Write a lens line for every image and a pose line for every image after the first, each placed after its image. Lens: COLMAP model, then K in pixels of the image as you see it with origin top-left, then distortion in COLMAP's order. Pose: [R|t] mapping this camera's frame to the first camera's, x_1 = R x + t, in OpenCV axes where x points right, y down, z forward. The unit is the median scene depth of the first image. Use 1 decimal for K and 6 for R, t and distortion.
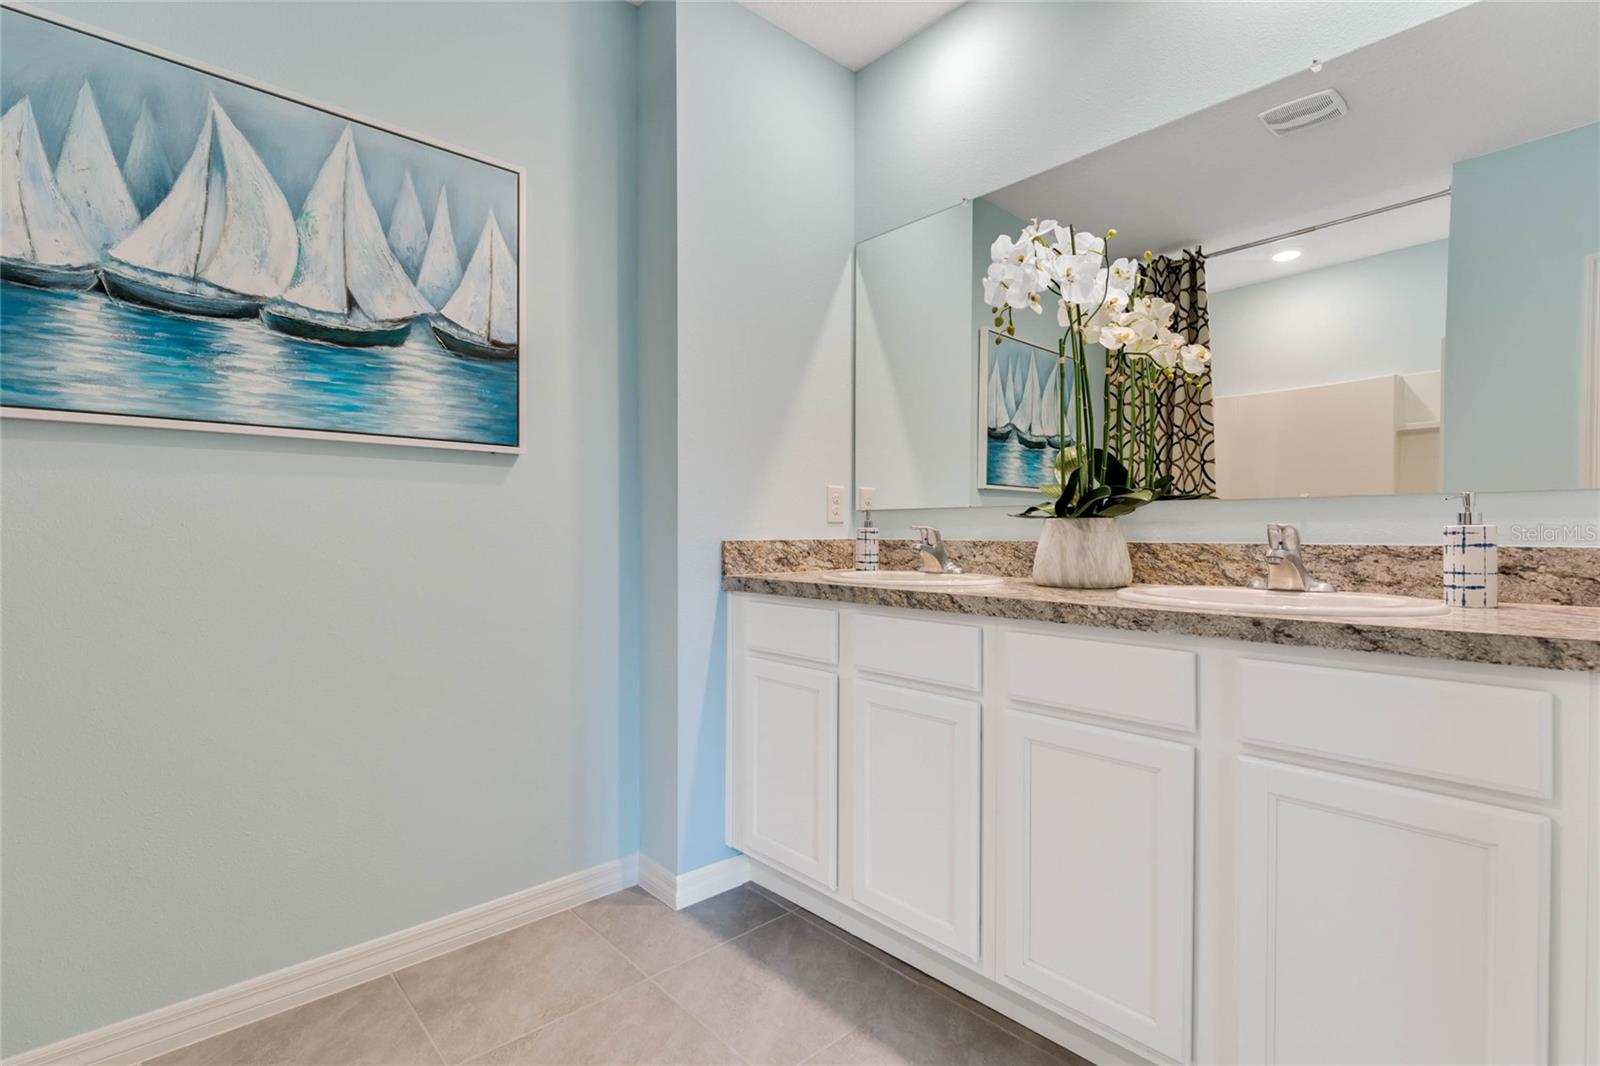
lens RADIAL K [[749.7, 0, 812.9], [0, 749.7, 520.9], [0, 0, 1]] dist [-0.002994, -0.000246]
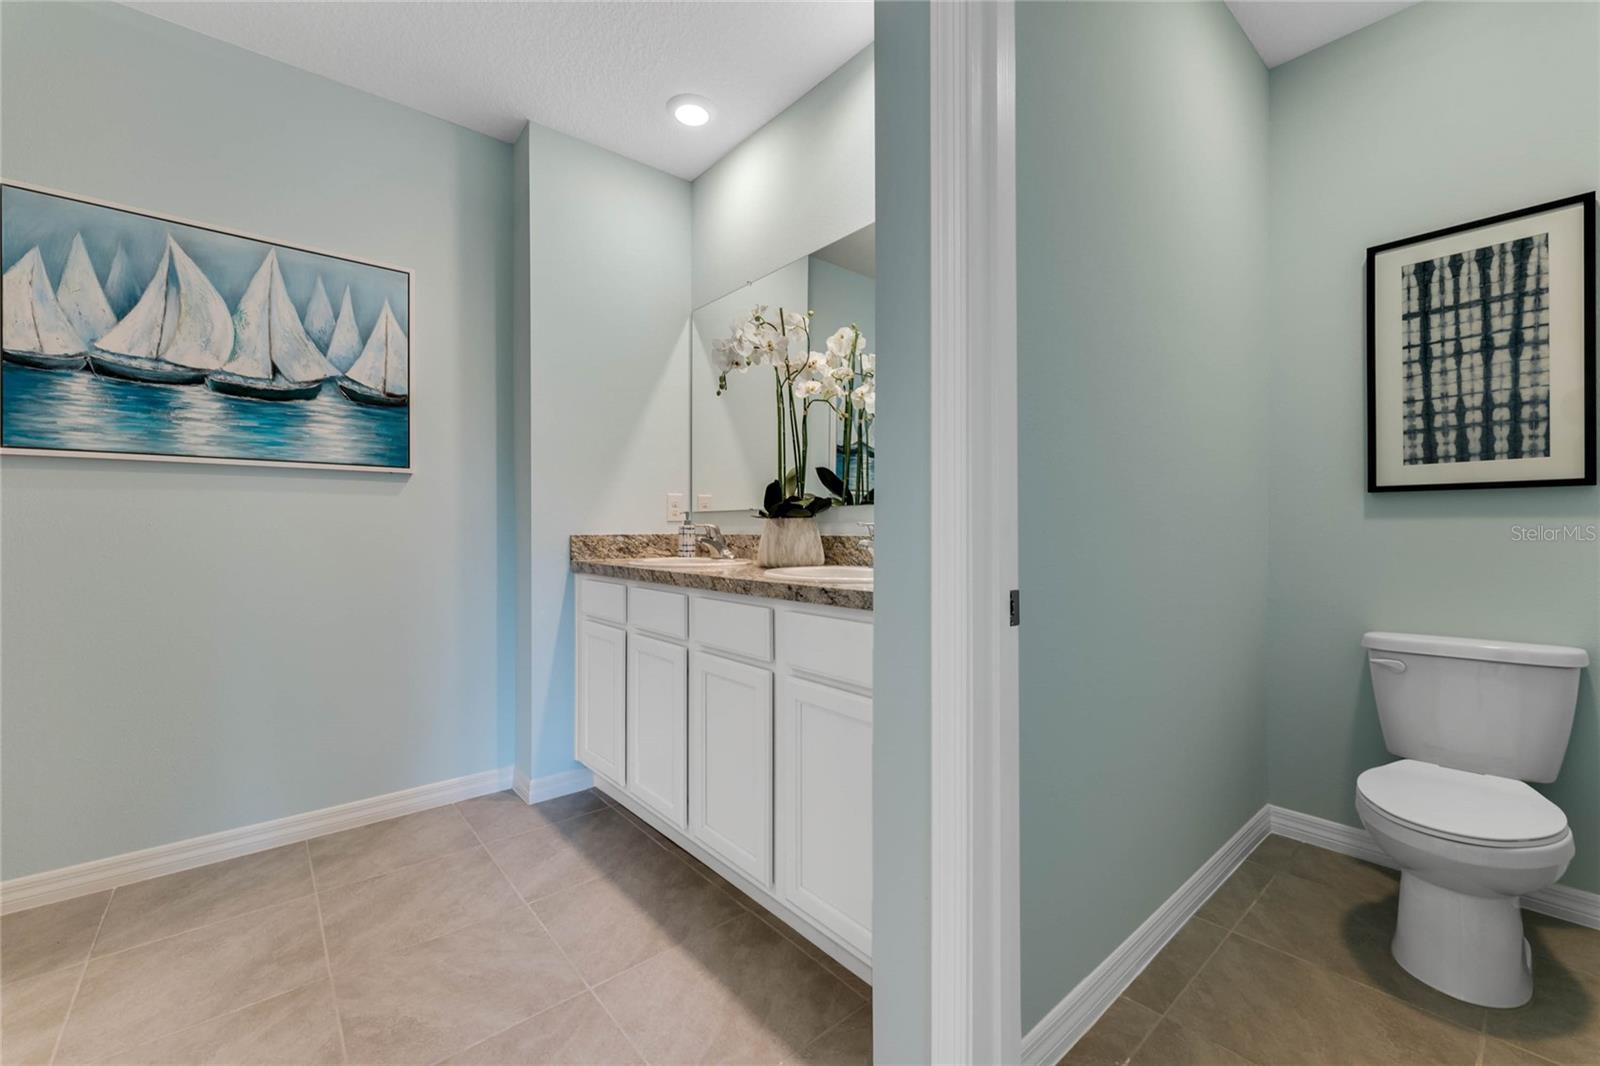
lens RADIAL K [[648.7, 0, 795.8], [0, 648.7, 514.0], [0, 0, 1]] dist [0.001401, 0.000130]
pose [[0.999290, -0.003005, -0.037569, 0.416576], [0.002741, 0.999971, -0.007080, -0.003090], [0.037590, 0.006972, 0.999269, -0.204390]]
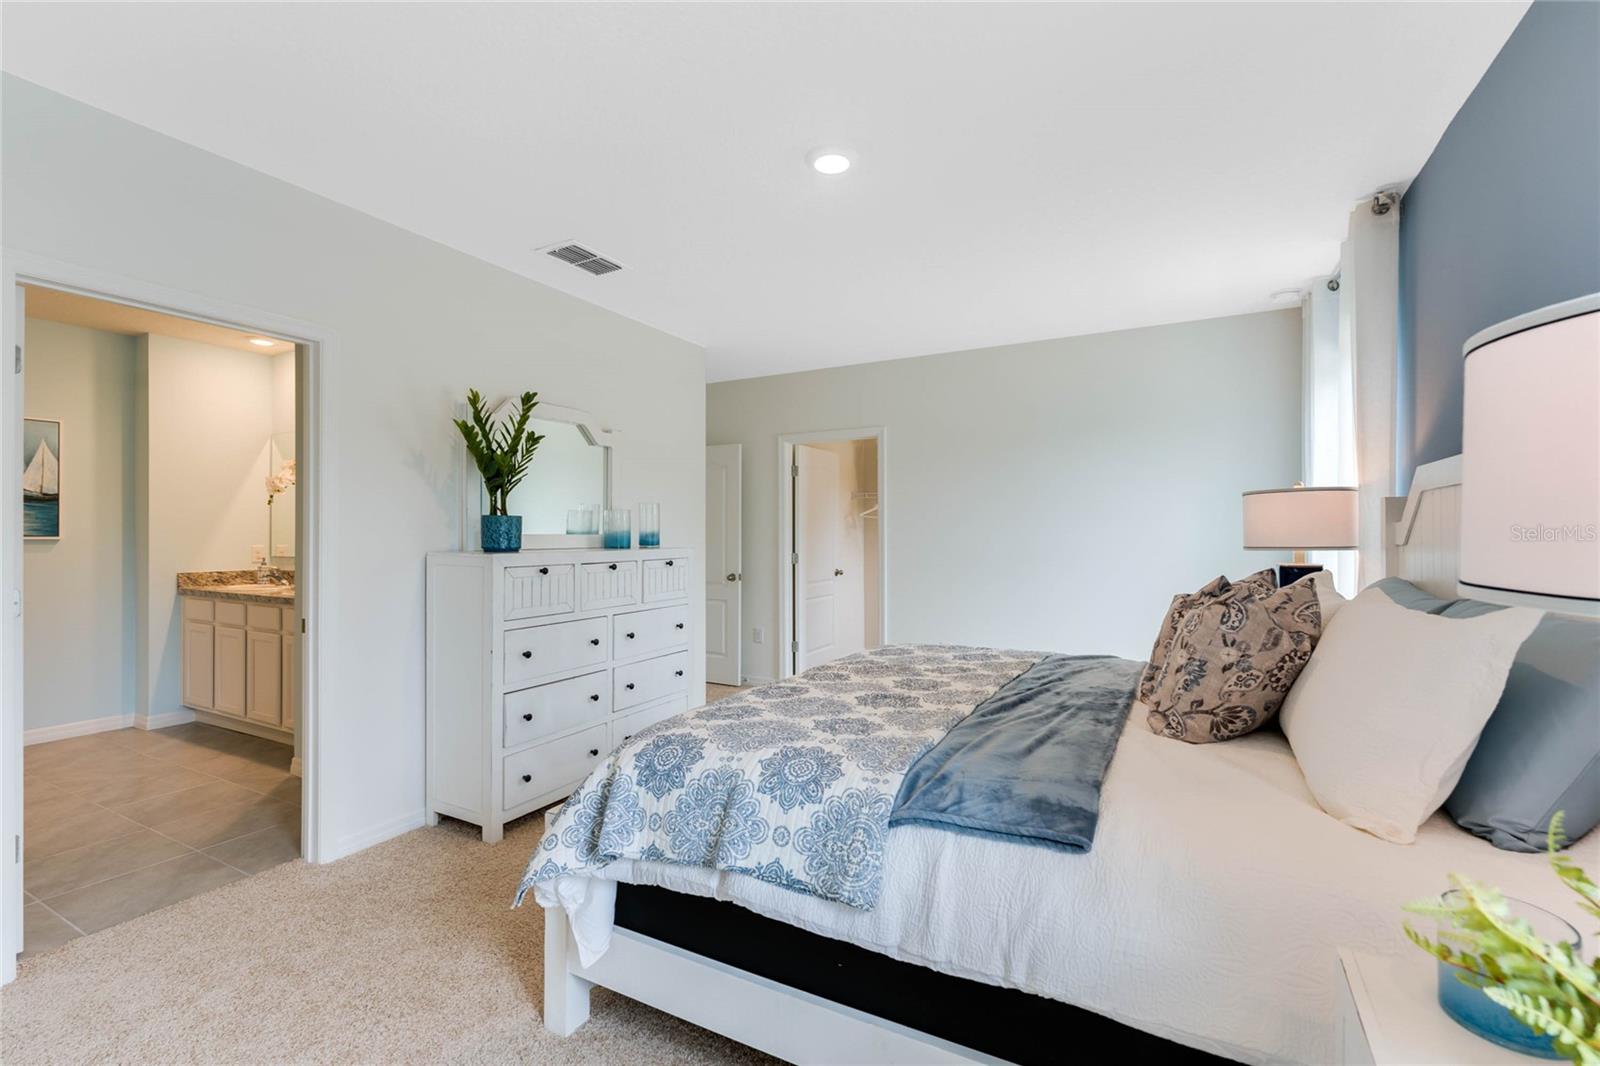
lens RADIAL K [[687.2, 0, 769.2], [0, 687.2, 523.5], [0, 0, 1]] dist [0.000979, 0.000118]
pose [[0.946378, 0.001814, 0.323056, 1.142366], [-0.001344, 0.999998, -0.001677, -0.156493], [-0.323058, 0.001153, 0.946378, -1.977157]]
